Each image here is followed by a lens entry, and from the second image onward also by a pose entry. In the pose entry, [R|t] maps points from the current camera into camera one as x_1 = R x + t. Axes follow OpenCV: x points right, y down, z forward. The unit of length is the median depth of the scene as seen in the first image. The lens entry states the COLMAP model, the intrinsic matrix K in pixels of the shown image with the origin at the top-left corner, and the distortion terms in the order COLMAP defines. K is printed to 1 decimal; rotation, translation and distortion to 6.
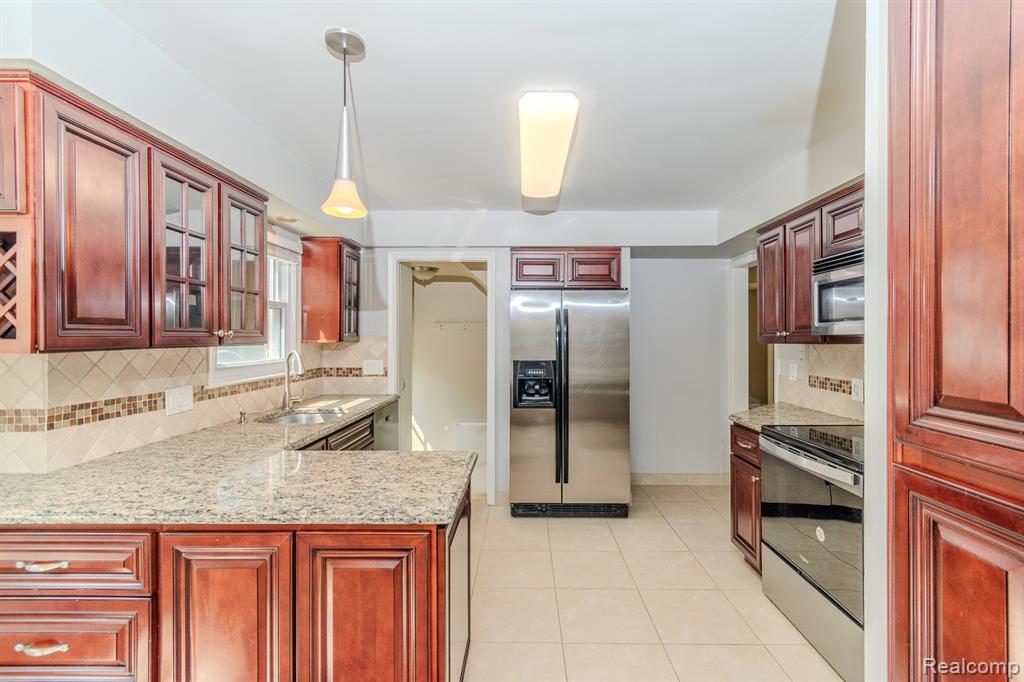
lens RADIAL K [[460.0, 0, 514.9], [0, 460.0, 340.2], [0, 0, 1]] dist [0.002960, 0.000010]
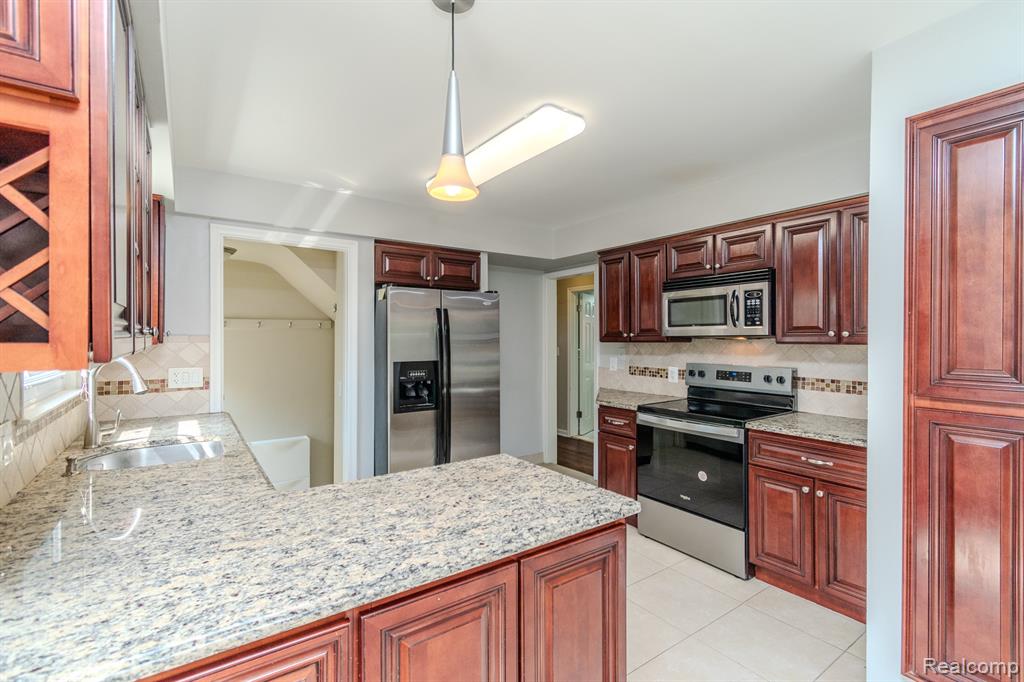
lens RADIAL K [[460.0, 0, 510.4], [0, 460.0, 339.5], [0, 0, 1]] dist [0.002960, 0.000010]
pose [[0.811090, -0.002647, 0.584916, -0.515922], [0.002812, 0.999996, 0.000627, -0.002807], [-0.584915, 0.001136, 0.811094, 0.153473]]
